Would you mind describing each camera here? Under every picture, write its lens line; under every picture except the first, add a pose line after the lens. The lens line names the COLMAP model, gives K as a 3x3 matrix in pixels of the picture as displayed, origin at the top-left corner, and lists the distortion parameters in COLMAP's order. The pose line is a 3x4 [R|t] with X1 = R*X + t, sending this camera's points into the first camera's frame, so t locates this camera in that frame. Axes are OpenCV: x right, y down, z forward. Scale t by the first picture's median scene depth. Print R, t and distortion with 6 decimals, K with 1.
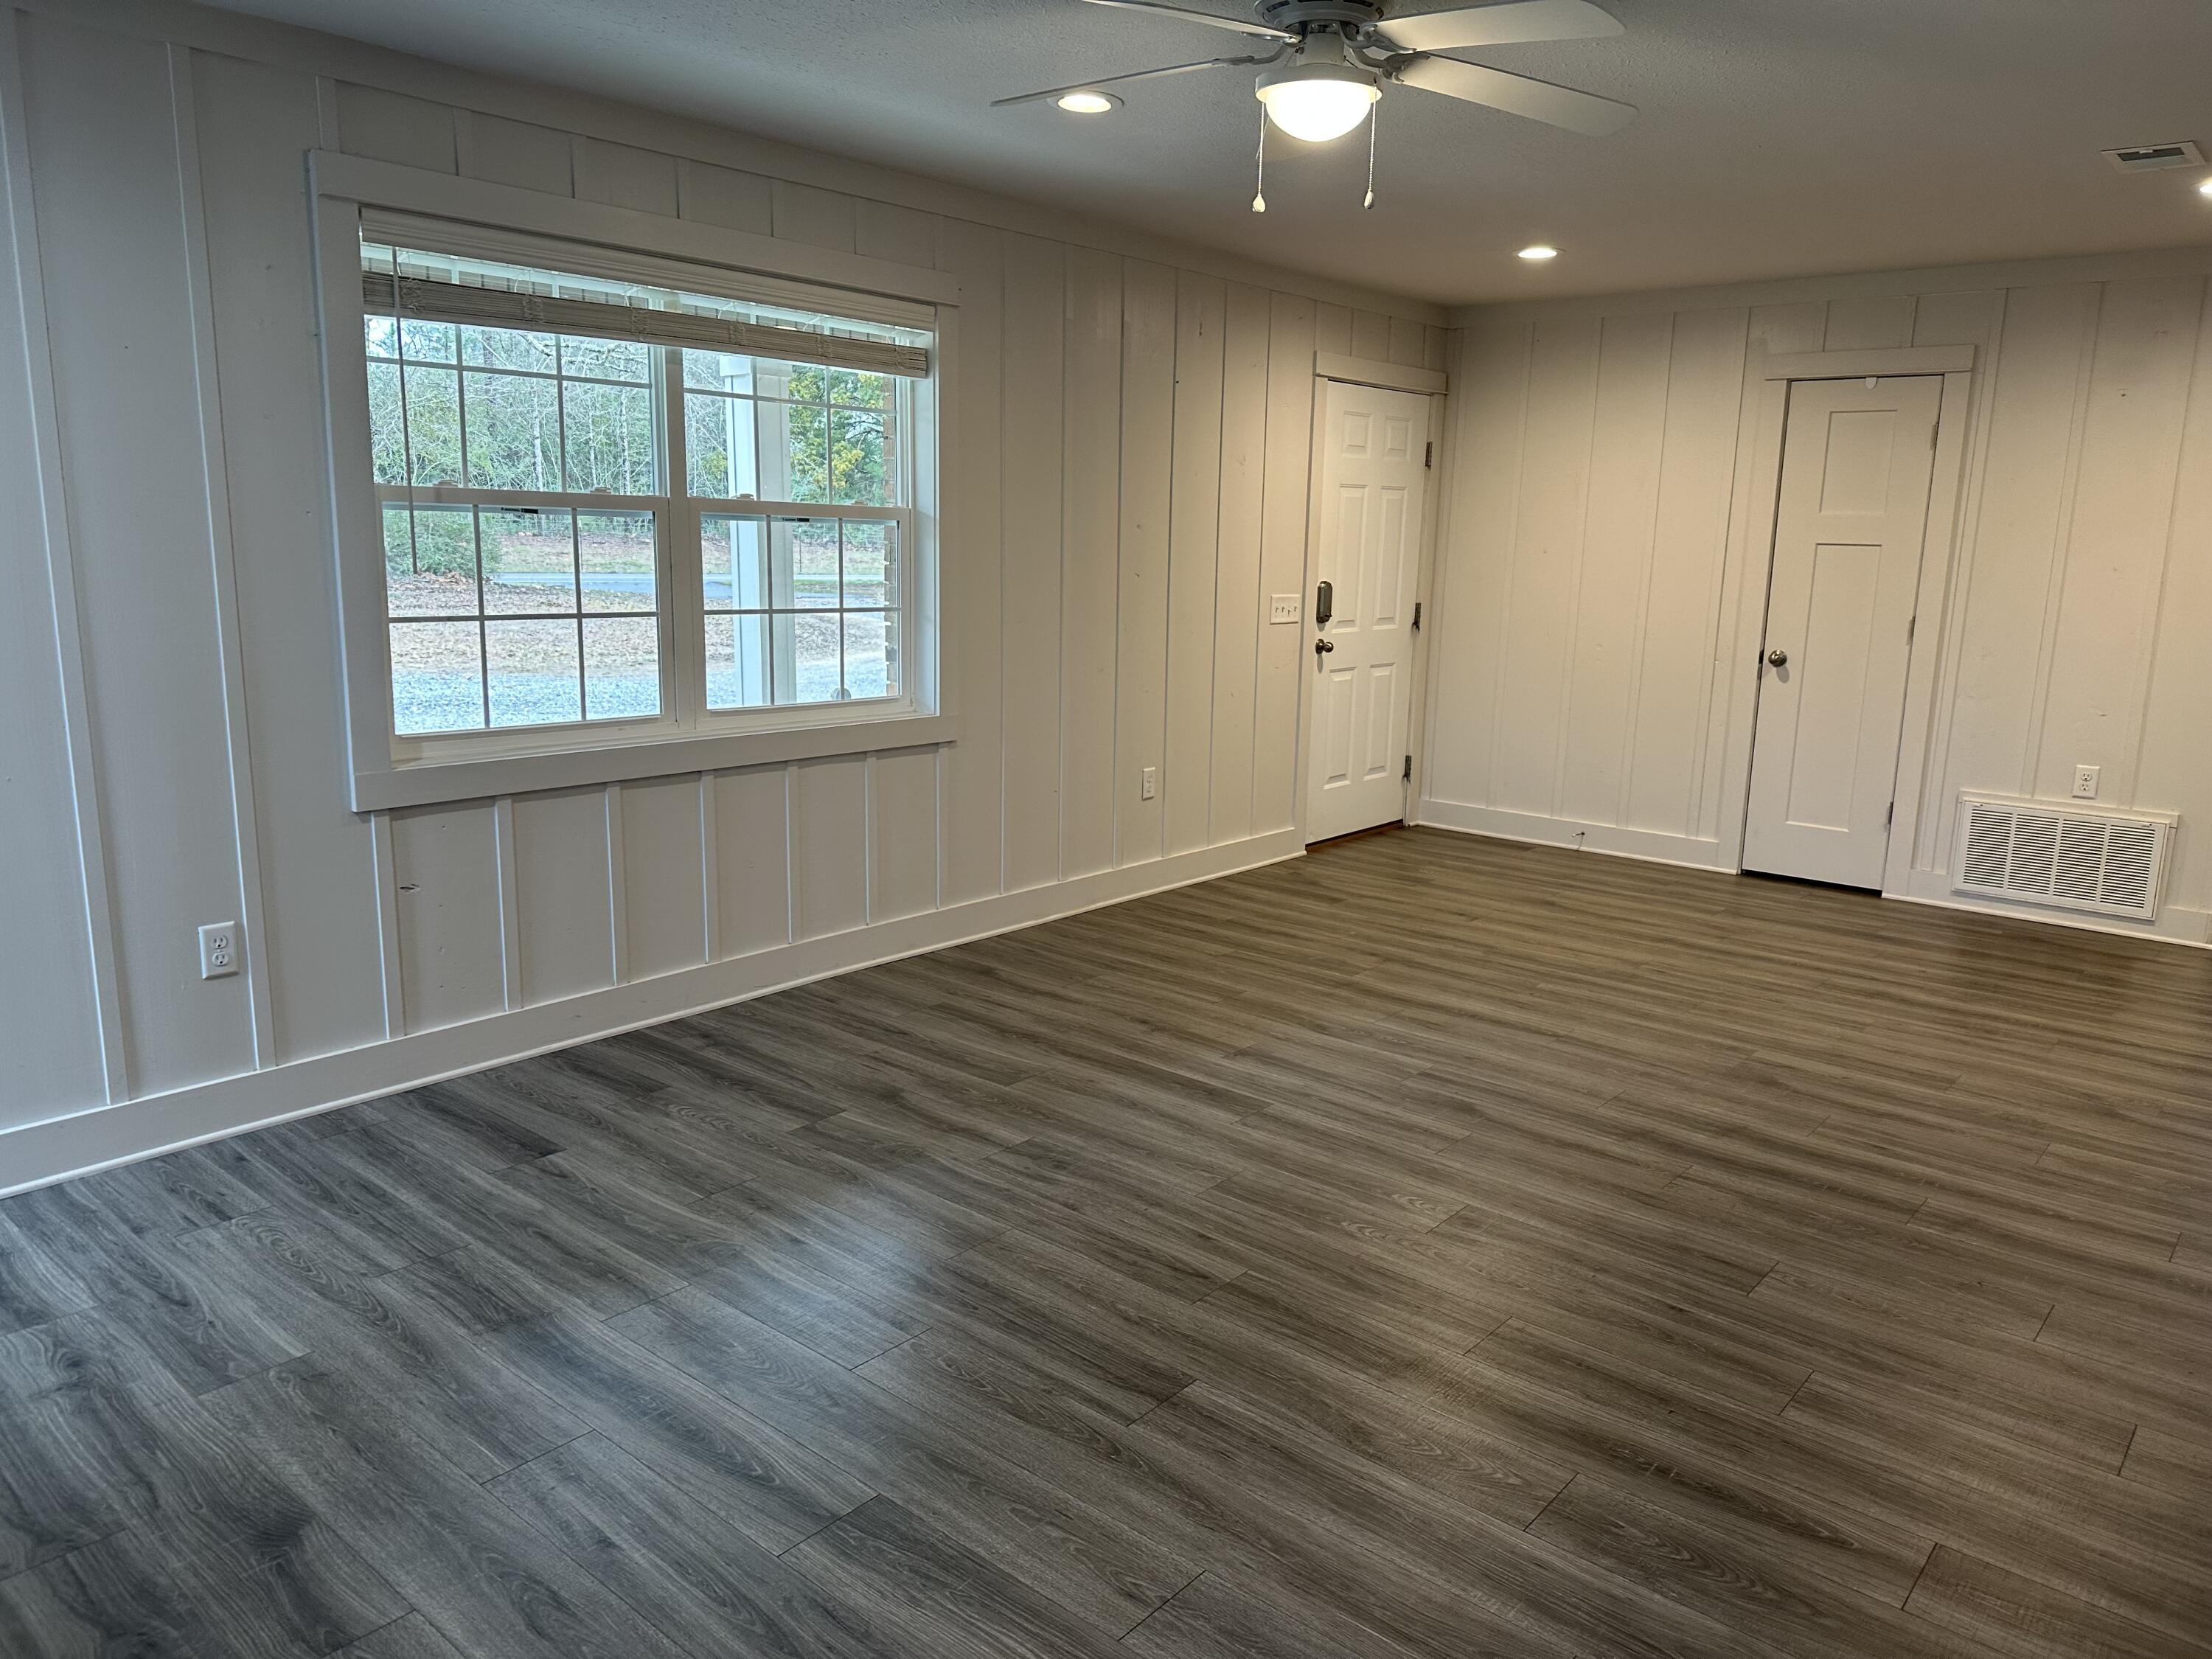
lens RADIAL K [[1543.2, 0, 1102.7], [0, 1543.2, 812.9], [0, 0, 1]] dist [0.084997, -0.020511]
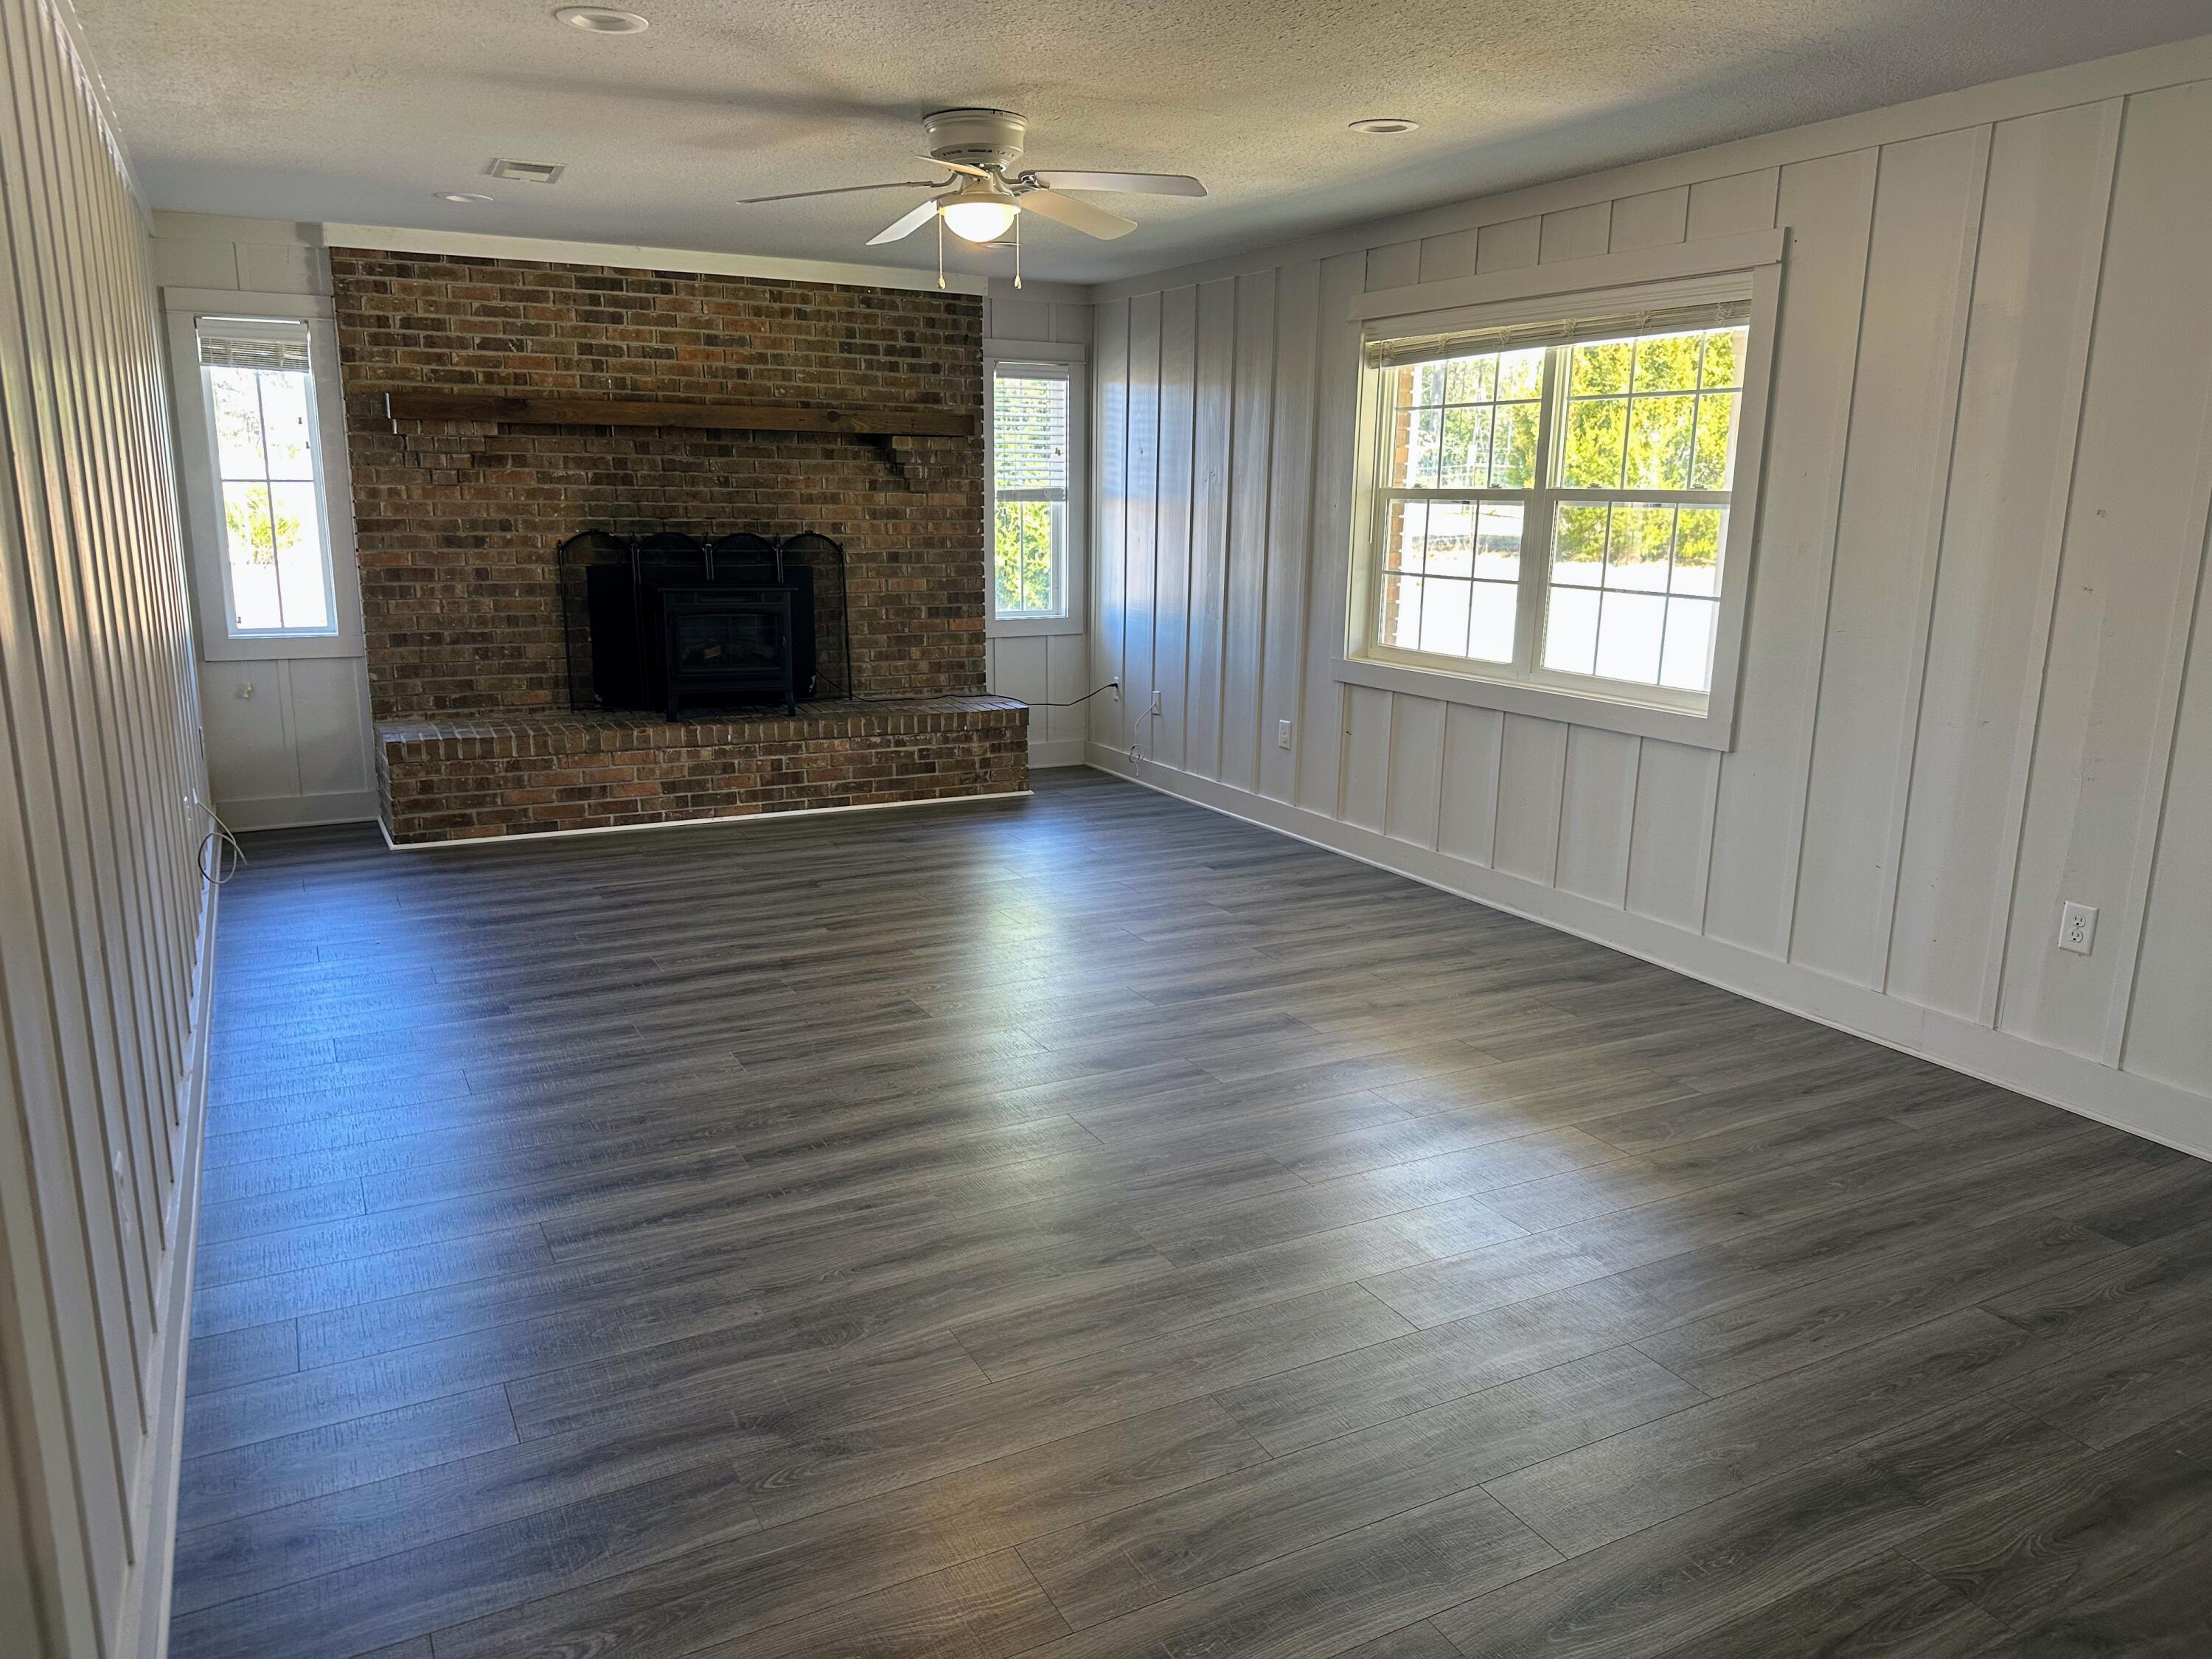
lens RADIAL K [[1543.2, 0, 1105.6], [0, 1543.2, 832.7], [0, 0, 1]] dist [0.084997, -0.020511]
pose [[-0.377320, 0.166022, -0.911080, 1.060589], [-0.193328, 0.948002, 0.252816, -0.197991], [0.905678, 0.271530, -0.325604, 1.207871]]
